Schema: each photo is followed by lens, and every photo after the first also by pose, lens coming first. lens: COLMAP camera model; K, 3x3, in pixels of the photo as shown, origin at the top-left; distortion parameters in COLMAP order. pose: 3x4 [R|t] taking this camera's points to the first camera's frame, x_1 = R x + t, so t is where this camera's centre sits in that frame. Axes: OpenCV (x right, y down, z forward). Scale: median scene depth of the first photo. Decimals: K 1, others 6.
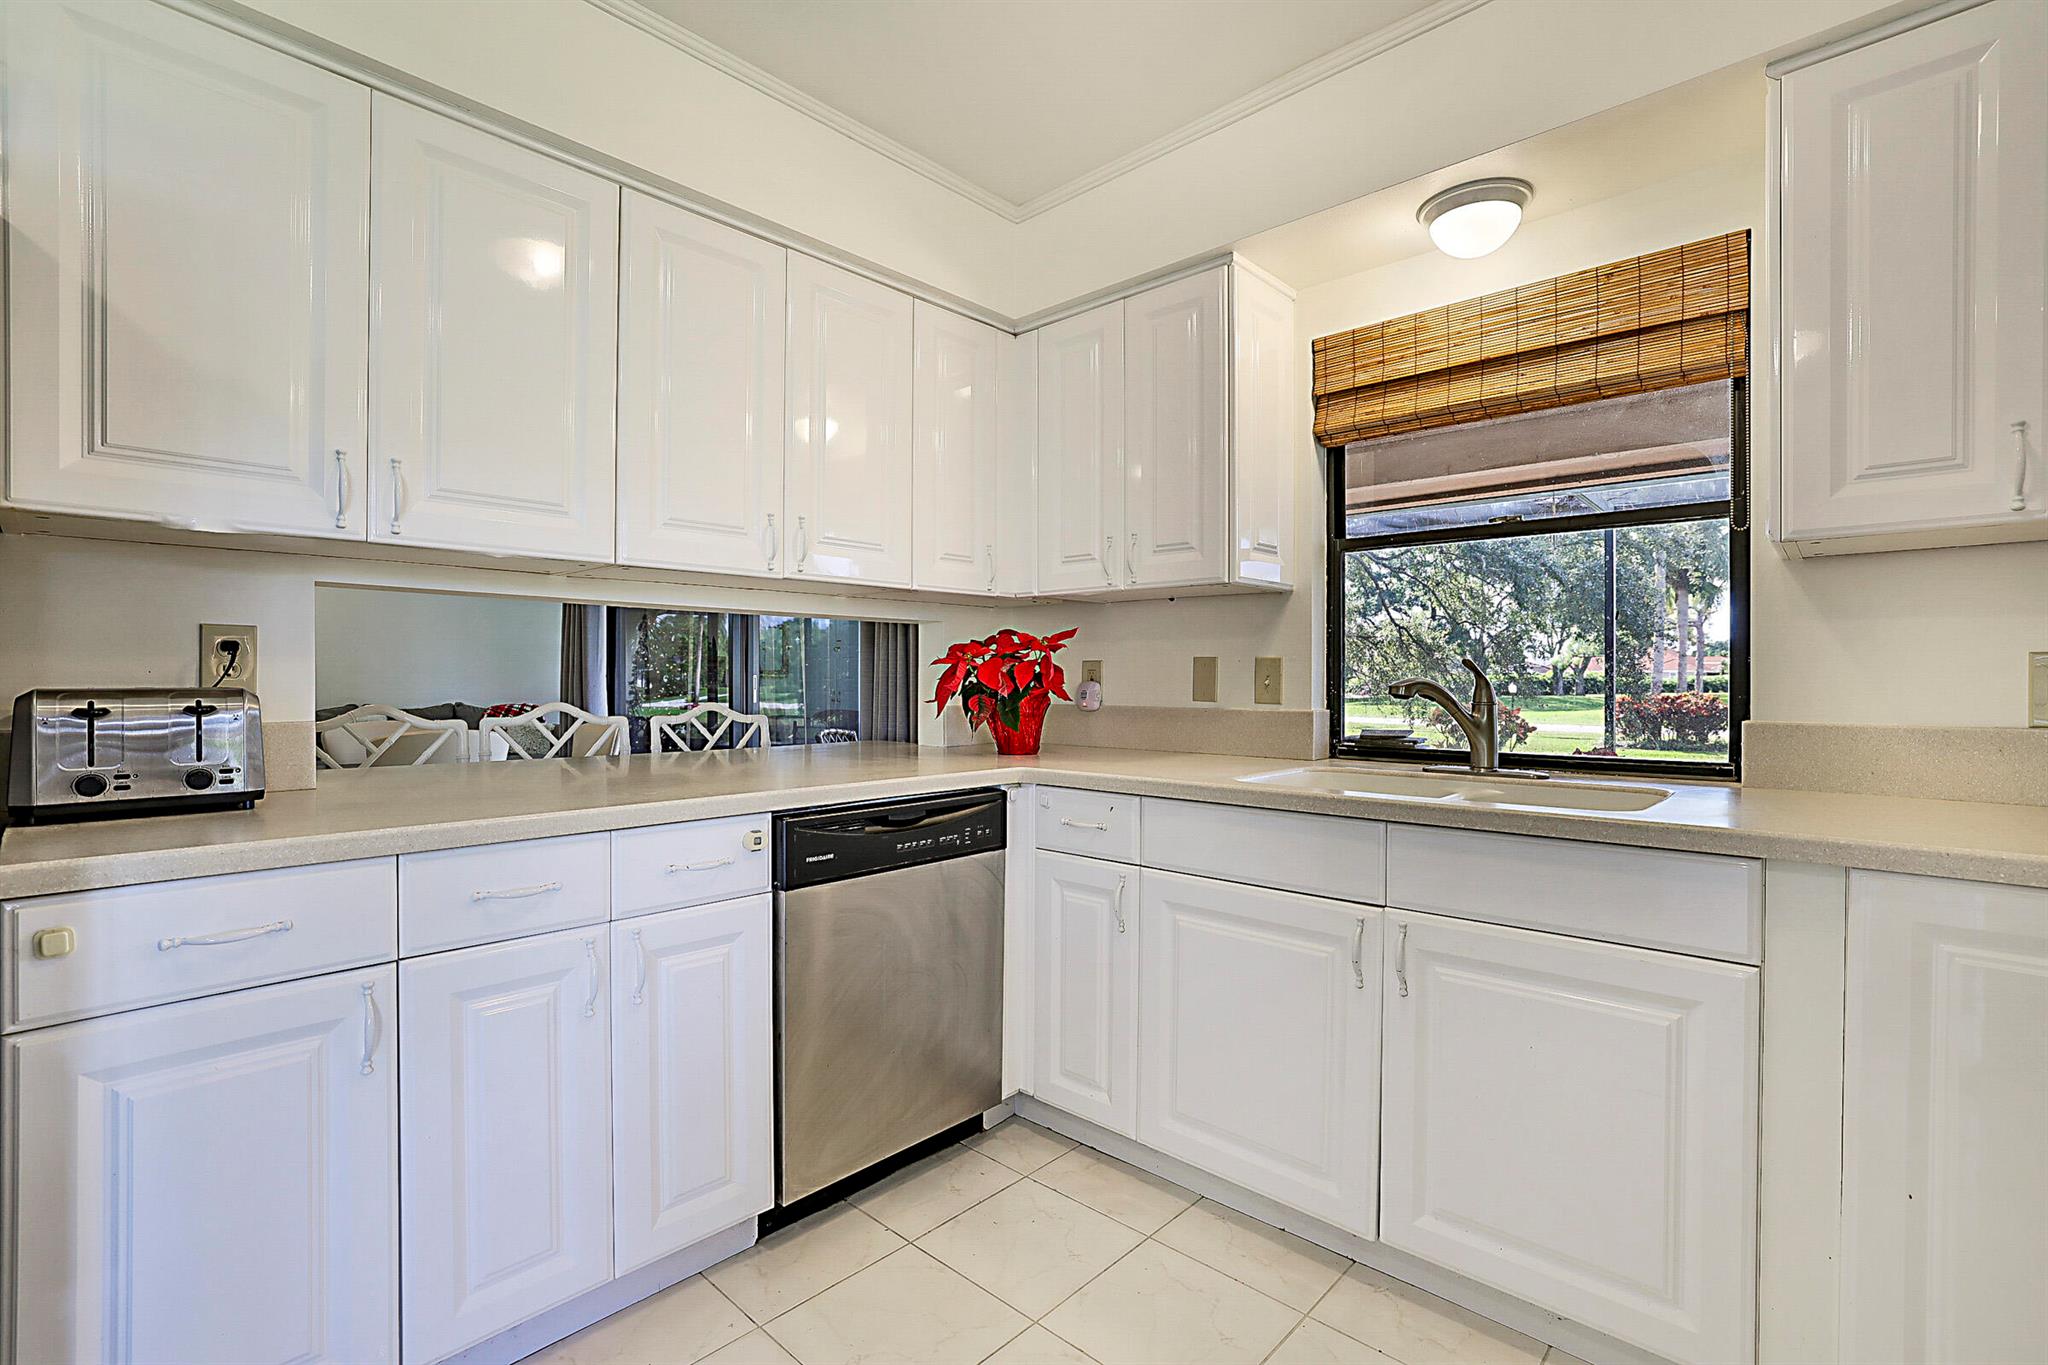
lens RADIAL K [[918.0, 0, 1031.8], [0, 918.0, 688.3], [0, 0, 1]] dist [-0.027975, 0.003960]
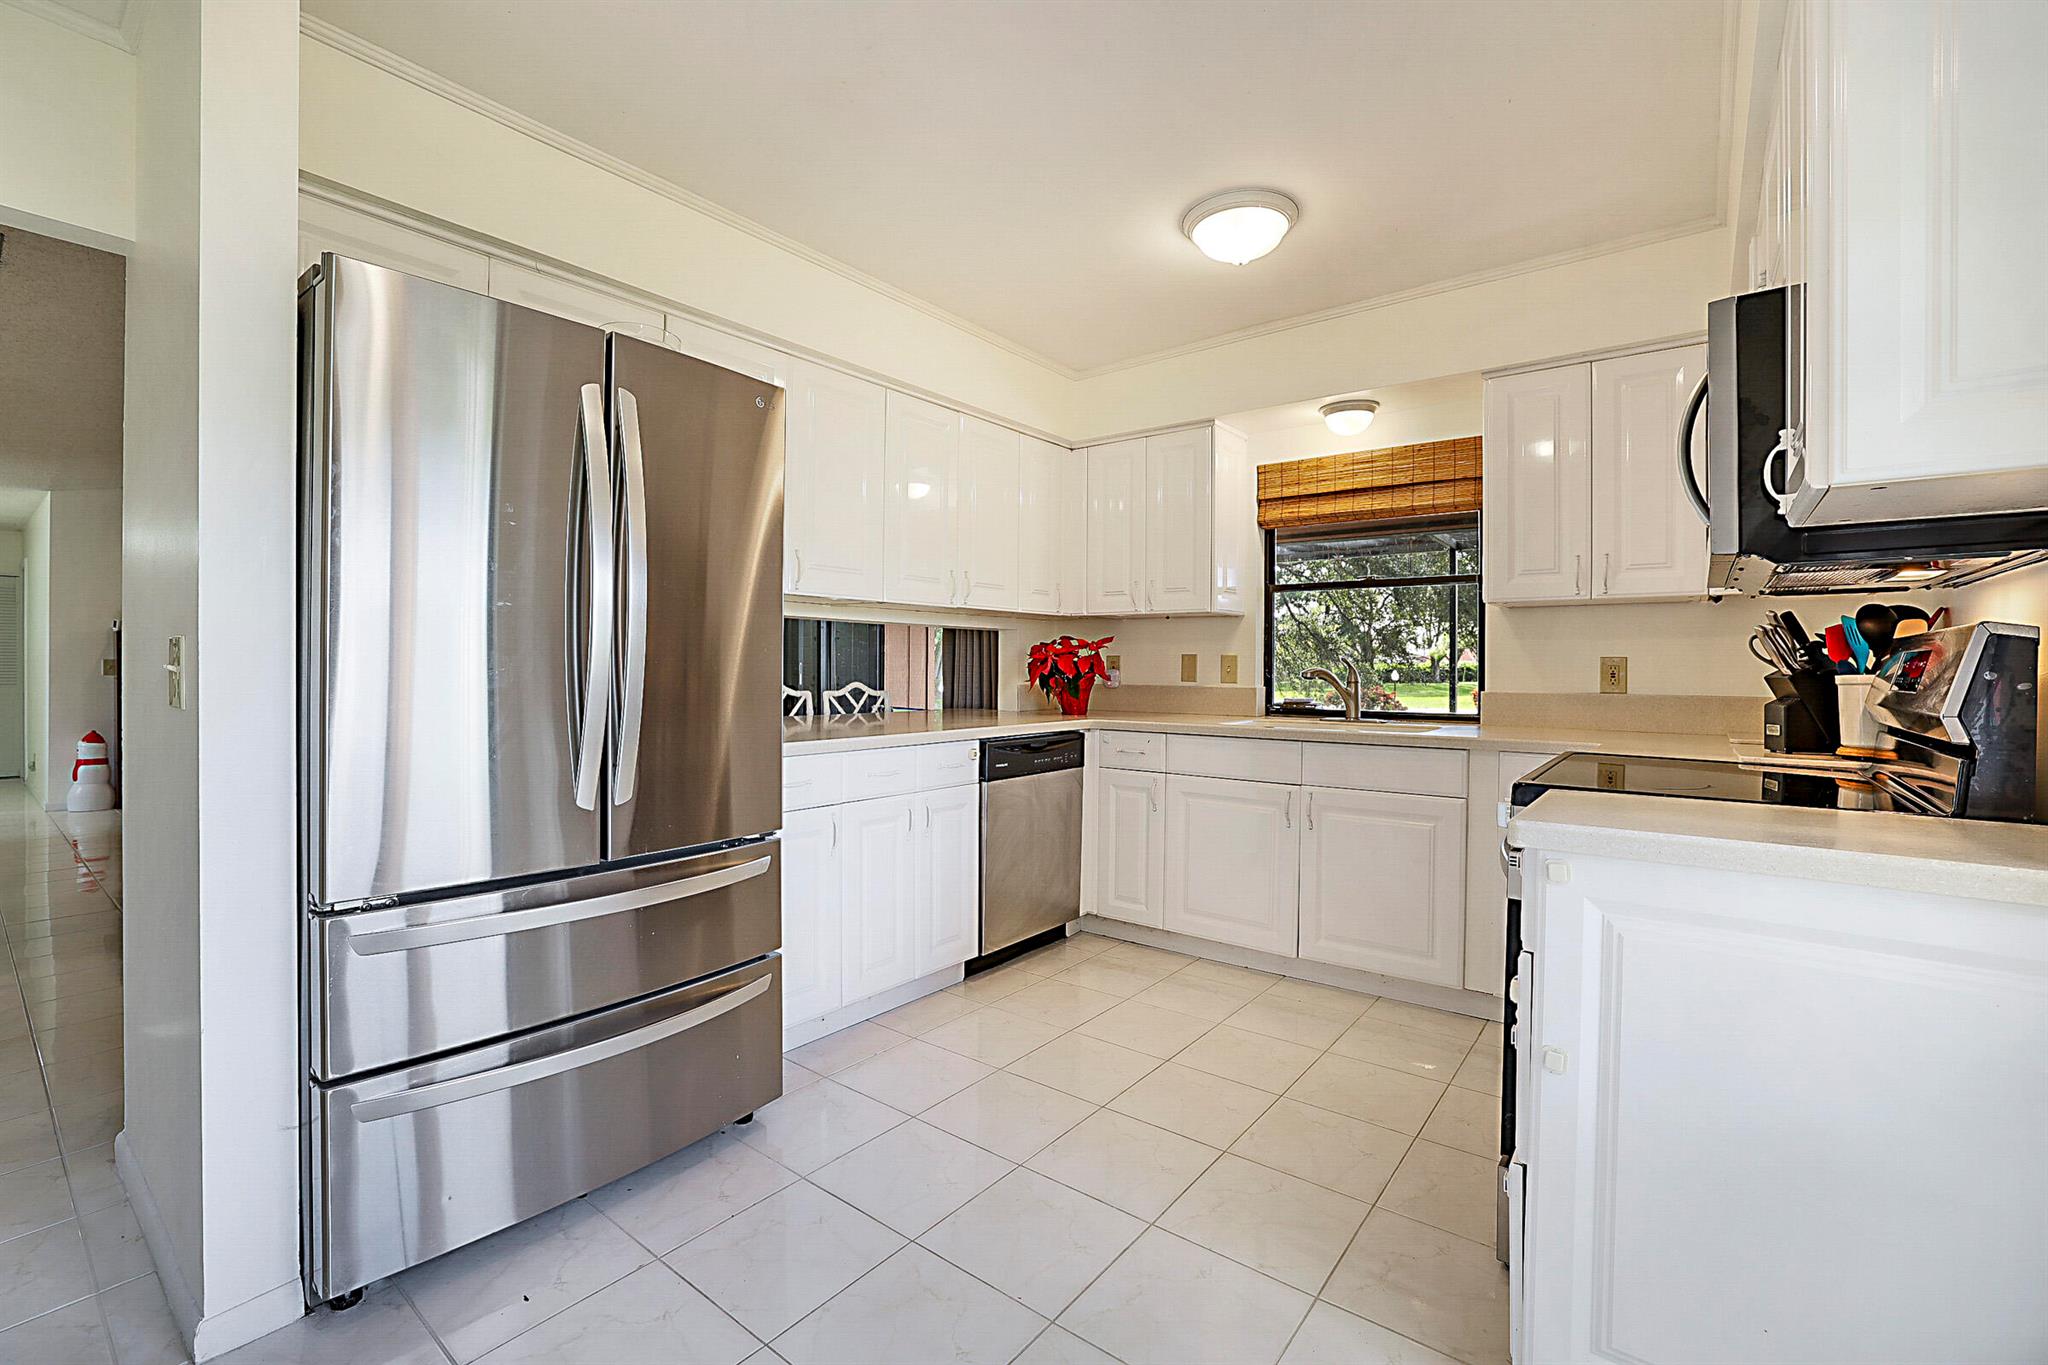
lens RADIAL K [[877.1, 0, 1039.0], [0, 877.1, 671.6], [0, 0, 1]] dist [-0.021168, 0.001833]
pose [[0.995429, 0.004384, 0.095408, -0.277632], [-0.004036, 0.999985, -0.003834, 0.004504], [-0.095423, 0.003431, 0.995431, -0.640593]]
